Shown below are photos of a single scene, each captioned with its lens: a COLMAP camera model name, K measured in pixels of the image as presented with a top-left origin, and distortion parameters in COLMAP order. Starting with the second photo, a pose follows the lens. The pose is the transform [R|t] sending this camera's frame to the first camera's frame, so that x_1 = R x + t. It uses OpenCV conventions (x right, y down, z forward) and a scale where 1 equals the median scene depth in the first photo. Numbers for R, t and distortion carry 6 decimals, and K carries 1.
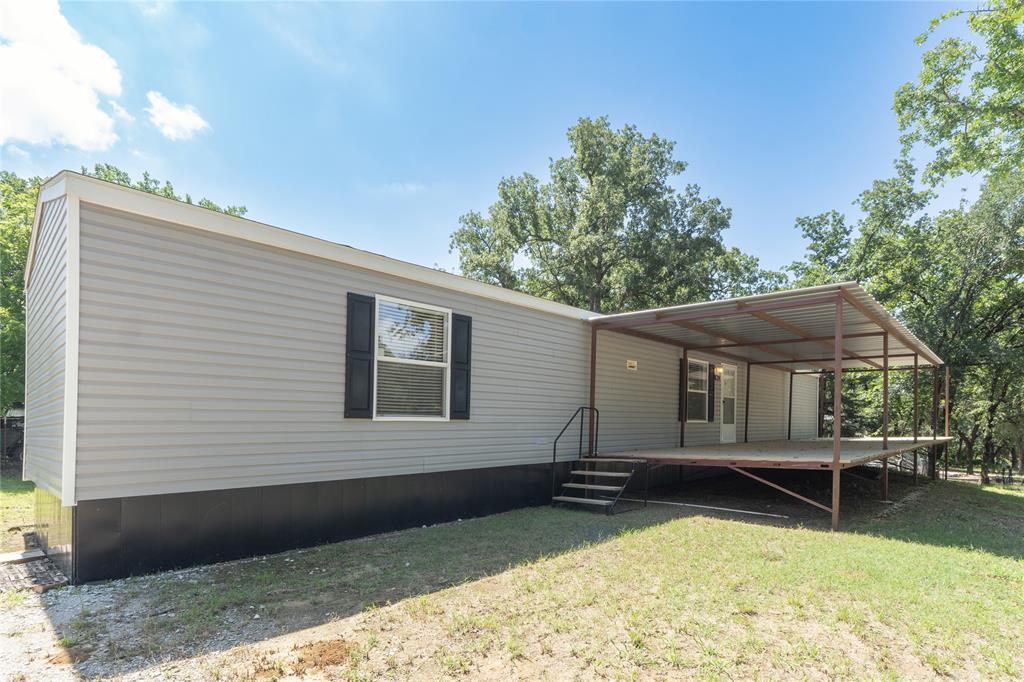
lens RADIAL K [[528.9, 0, 507.8], [0, 528.9, 441.4], [0, 0, 1]] dist [-0.009249, 0.000667]
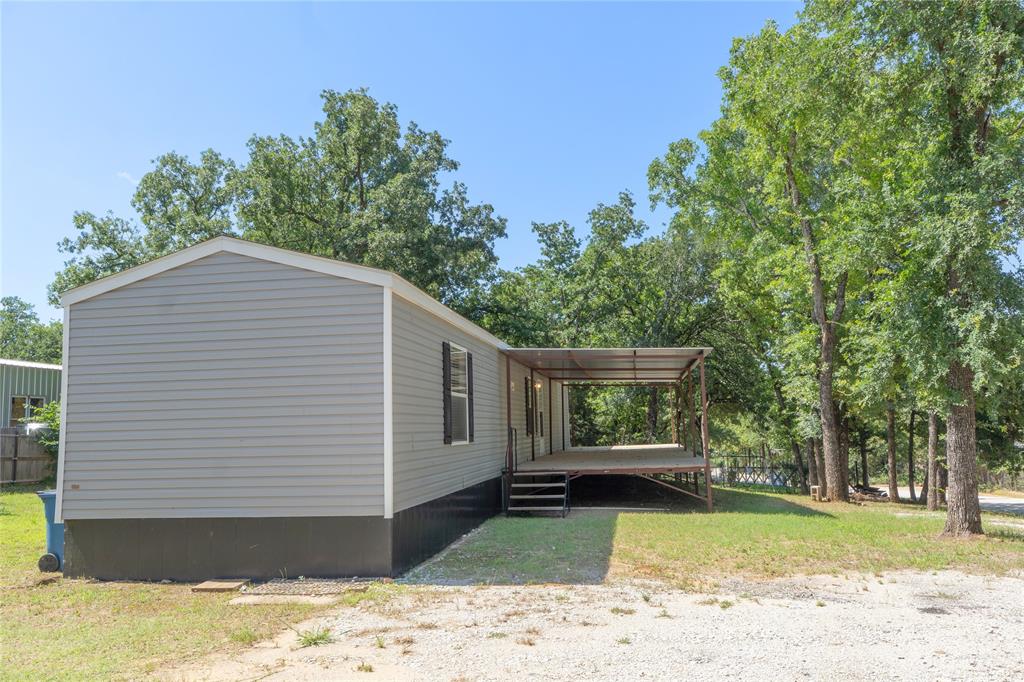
lens RADIAL K [[804.9, 0, 514.9], [0, 804.9, 340.7], [0, 0, 1]] dist [-0.000038, -0.007051]
pose [[0.817360, 0.049643, 0.573985, -0.390330], [0.033314, 0.990541, -0.133111, -0.008720], [-0.575163, 0.127921, 0.807975, -0.195113]]
